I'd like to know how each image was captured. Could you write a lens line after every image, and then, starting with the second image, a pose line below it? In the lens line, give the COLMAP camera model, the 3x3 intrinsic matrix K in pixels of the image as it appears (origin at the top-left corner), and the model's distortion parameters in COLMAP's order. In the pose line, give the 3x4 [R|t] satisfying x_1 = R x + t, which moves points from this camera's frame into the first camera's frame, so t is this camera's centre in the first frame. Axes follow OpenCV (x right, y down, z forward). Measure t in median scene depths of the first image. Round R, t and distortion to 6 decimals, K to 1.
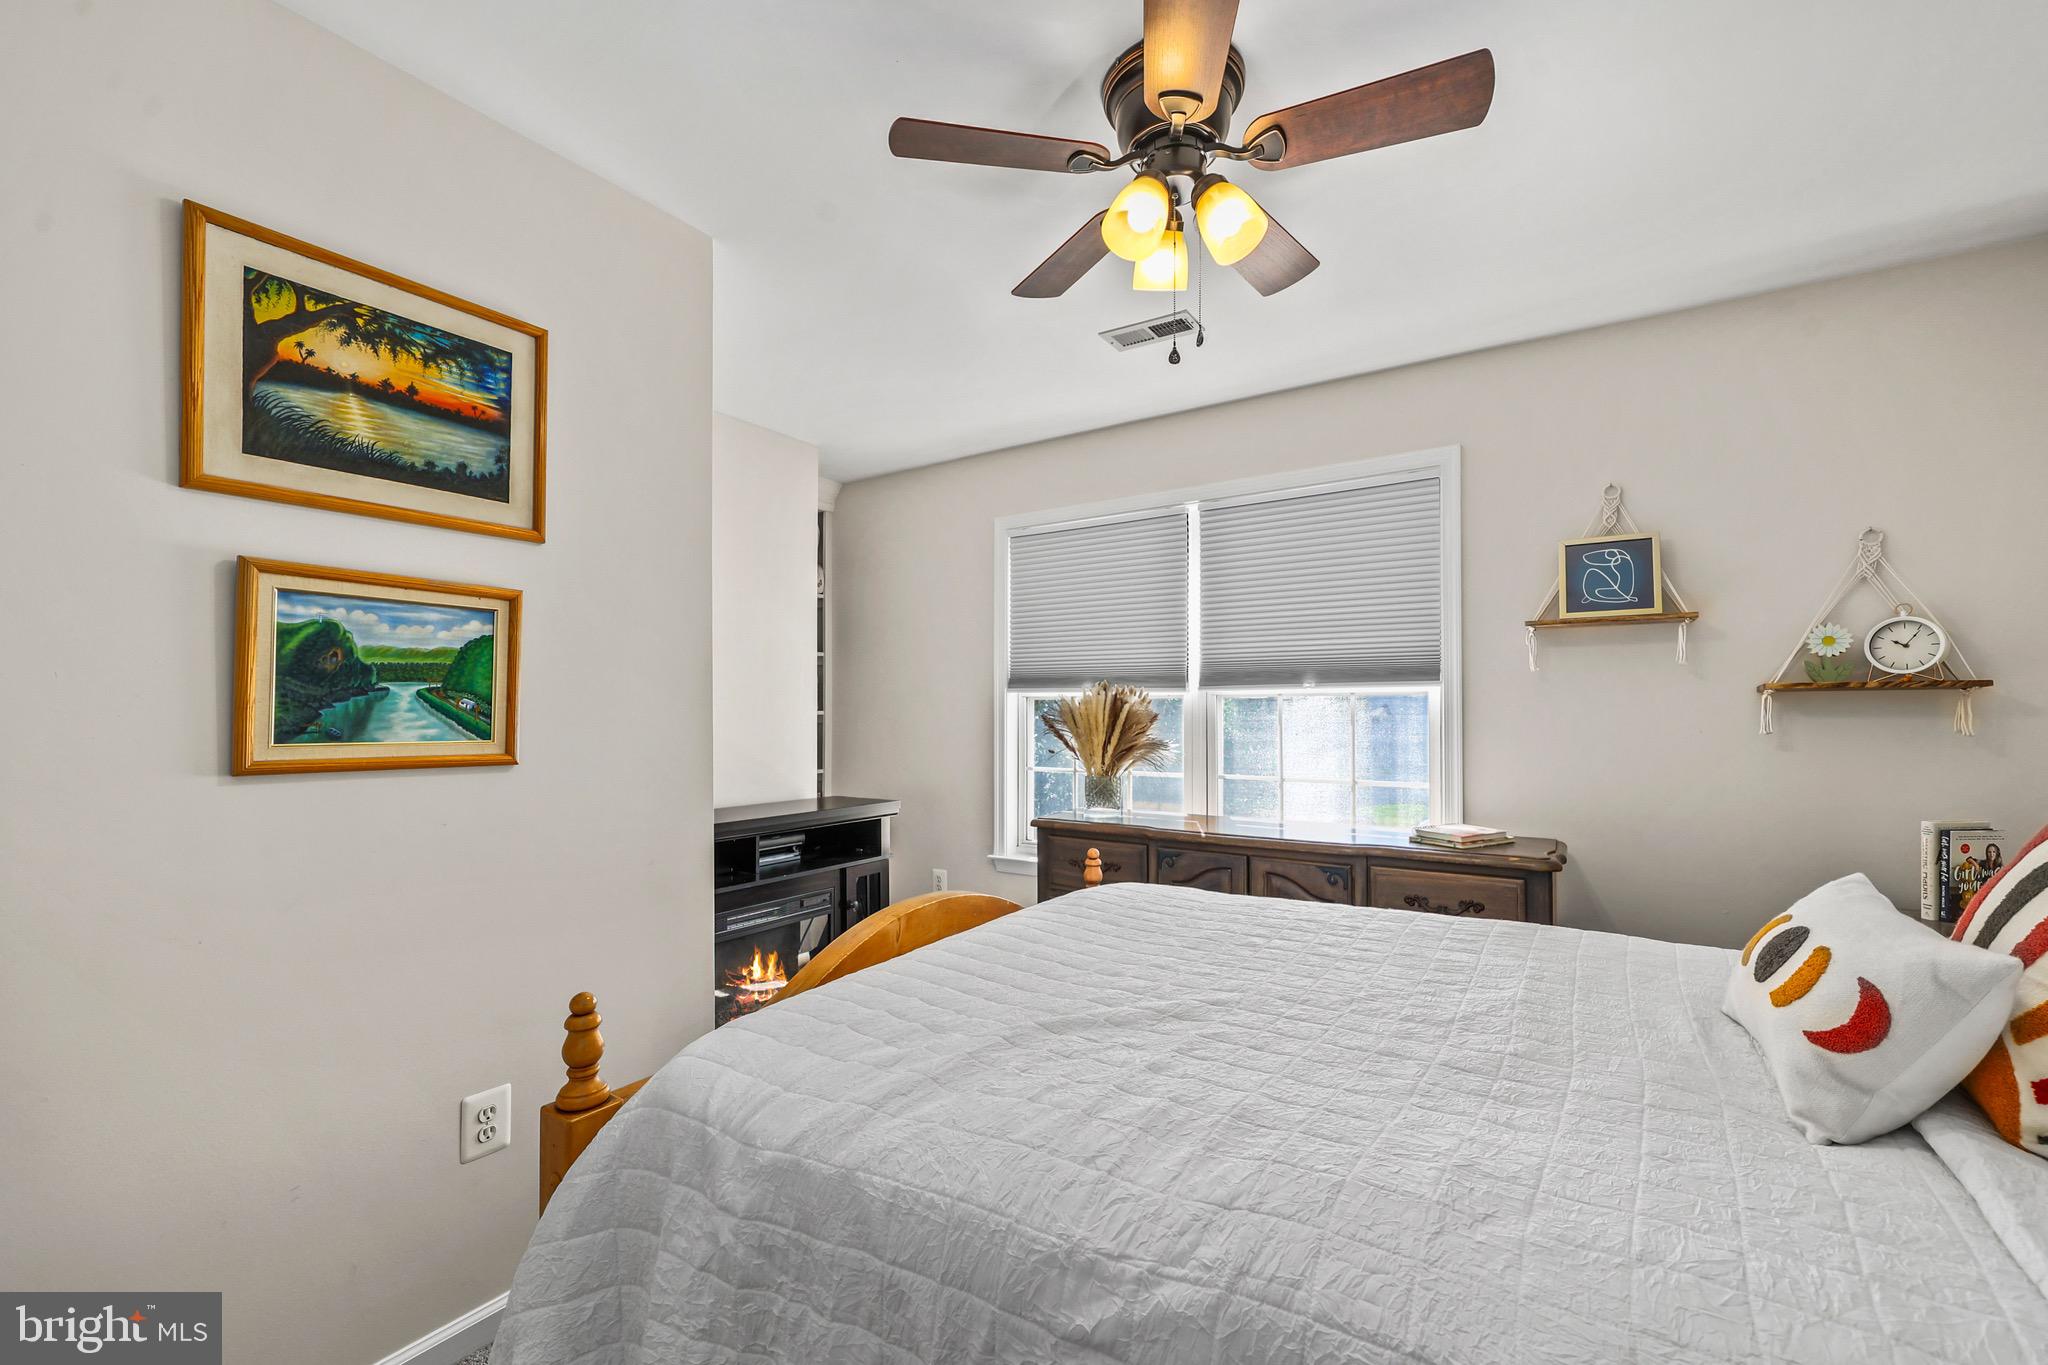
lens RADIAL K [[835.9, 0, 1030.6], [0, 835.9, 707.3], [0, 0, 1]] dist [0.000217, 0.000147]
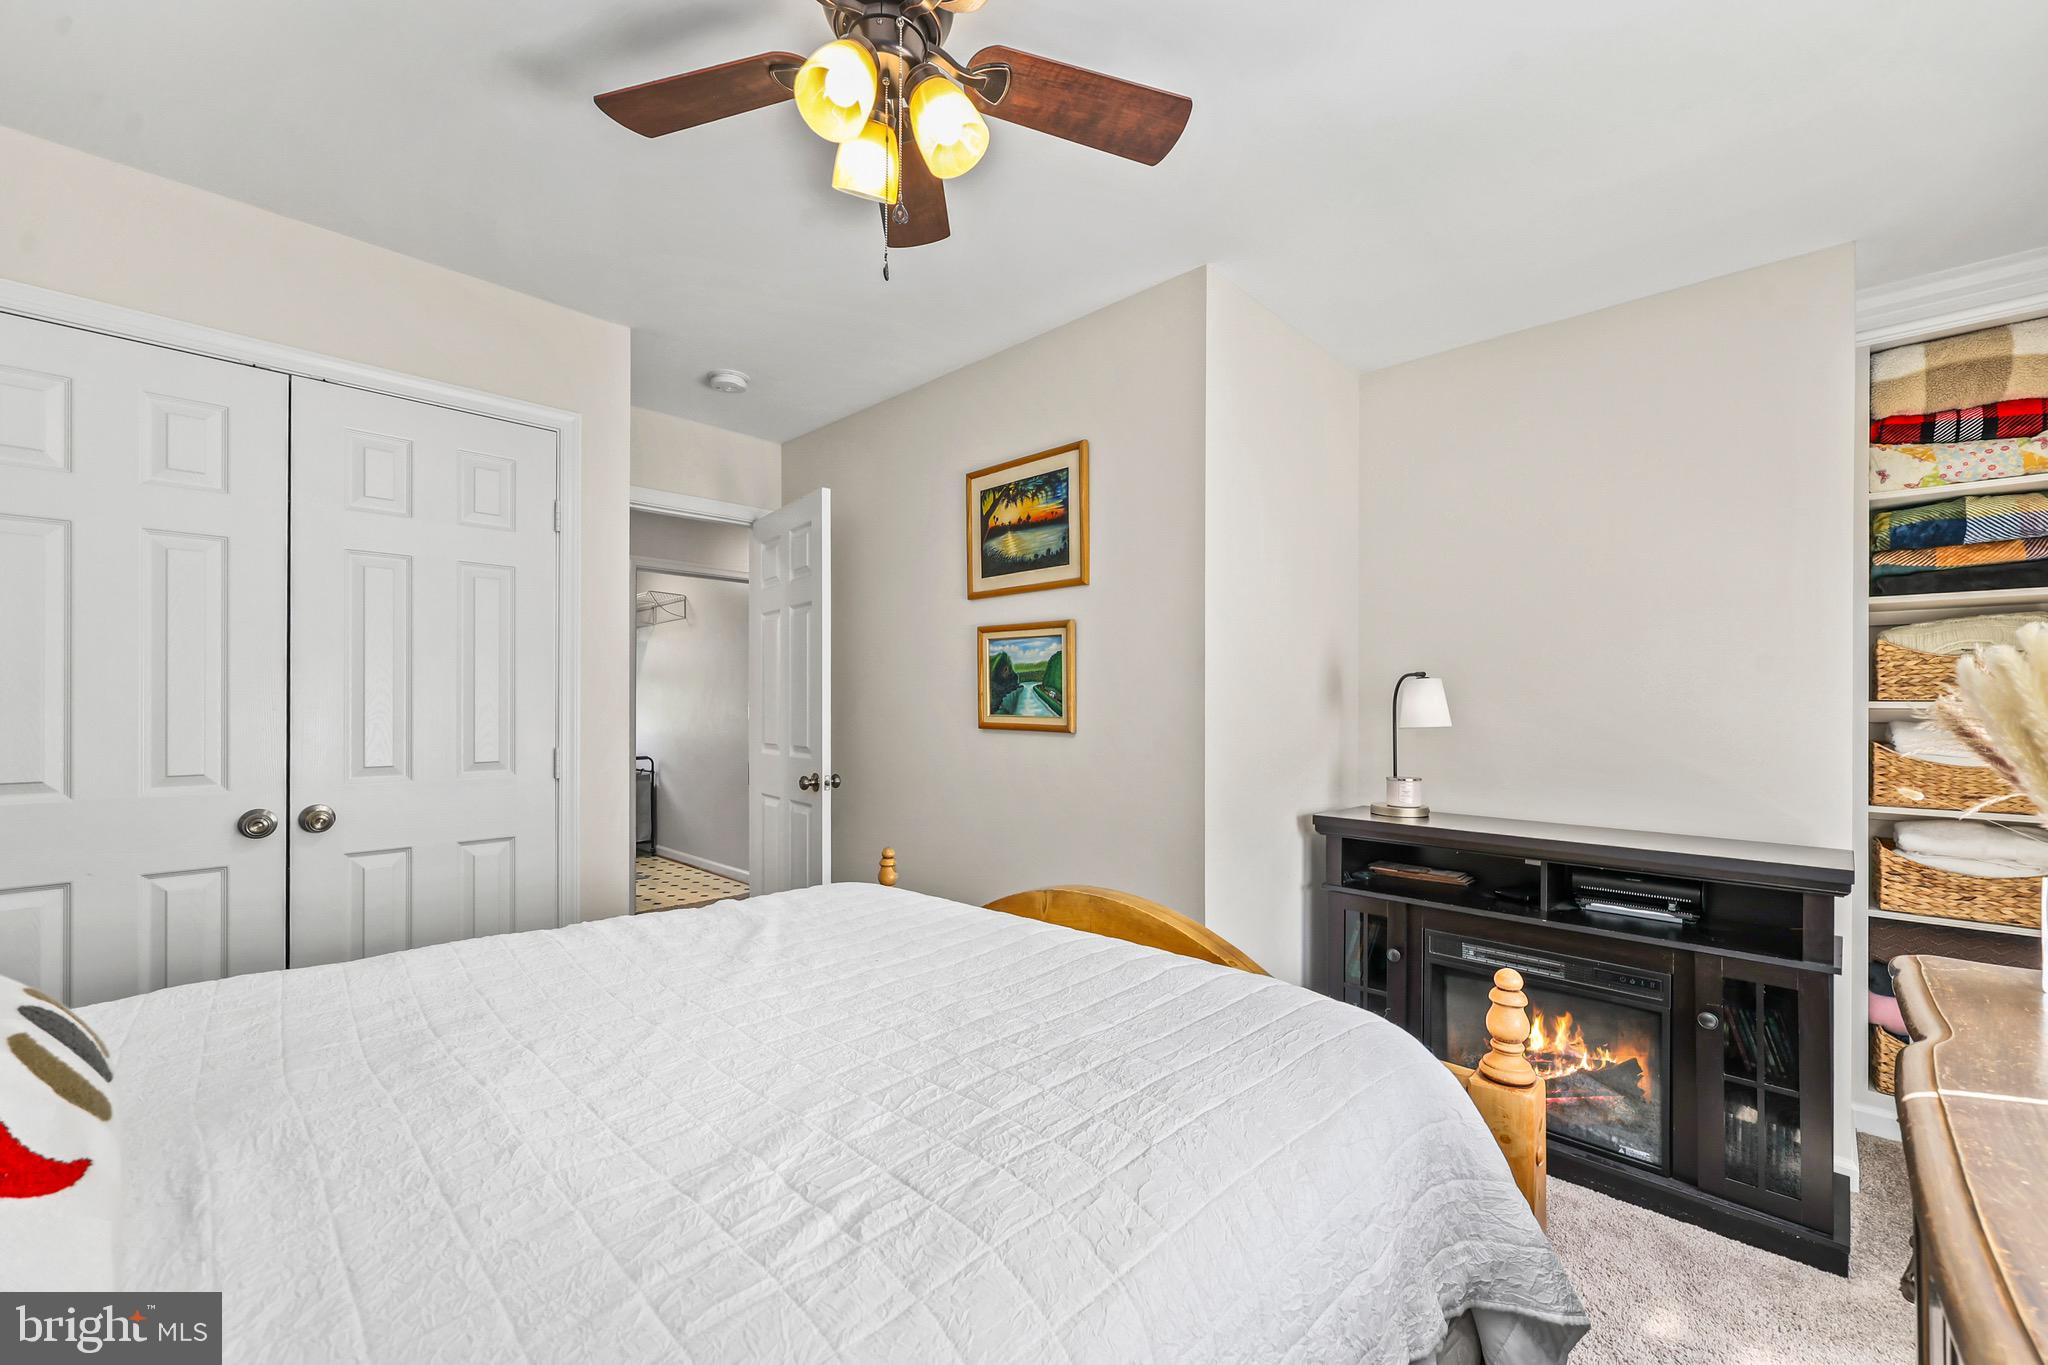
lens RADIAL K [[835.9, 0, 1030.6], [0, 835.9, 707.3], [0, 0, 1]] dist [0.000217, 0.000147]
pose [[-0.177994, 0.004446, -0.984021, 0.998609], [0.001679, 0.999990, 0.004215, 0.015725], [0.984030, -0.000902, -0.178000, 1.312858]]
